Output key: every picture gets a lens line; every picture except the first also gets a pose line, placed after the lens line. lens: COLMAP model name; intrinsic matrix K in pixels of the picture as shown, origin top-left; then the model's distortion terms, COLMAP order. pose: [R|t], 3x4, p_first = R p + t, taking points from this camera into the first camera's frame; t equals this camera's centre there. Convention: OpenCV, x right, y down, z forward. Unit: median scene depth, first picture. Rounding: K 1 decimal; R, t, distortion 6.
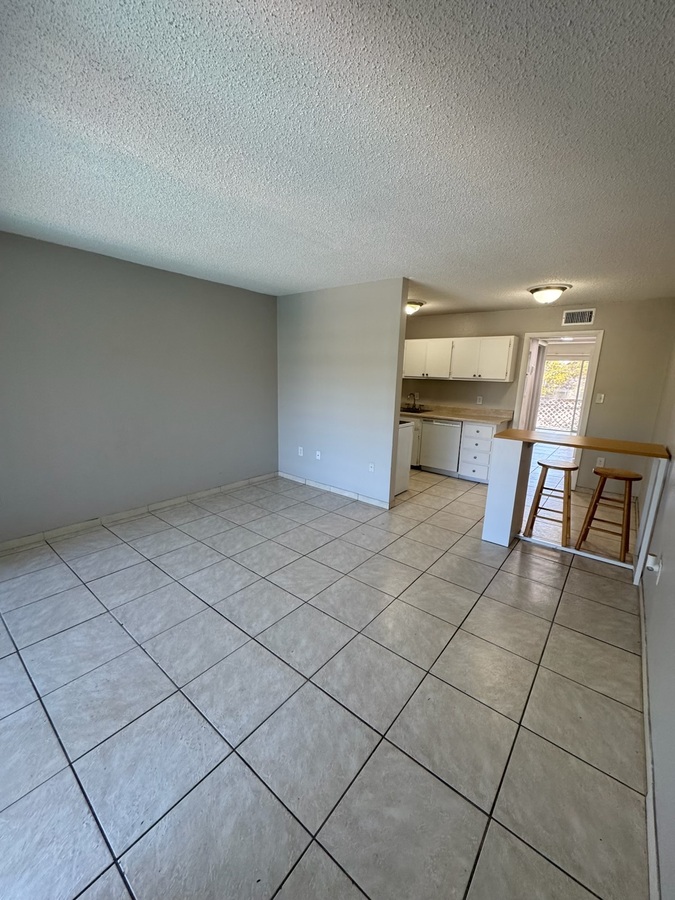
lens RADIAL K [[360.6, 0, 337.5], [0, 360.6, 450.0], [0, 0, 1]] dist [0.001262, 0.000264]
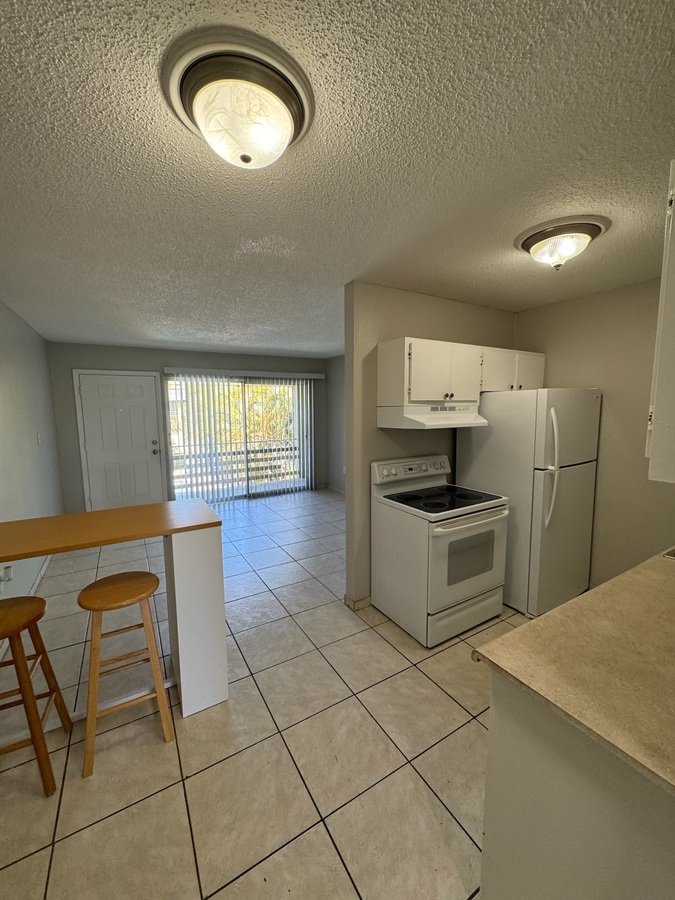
lens RADIAL K [[358.7, 0, 336.3], [0, 358.7, 449.7], [0, 0, 1]] dist [-0.002563, 0.000222]
pose [[-0.356587, 0.086212, -0.930276, 0.792578], [-0.202007, 0.965064, 0.166868, -0.246018], [0.912162, 0.247425, -0.326714, 1.158972]]
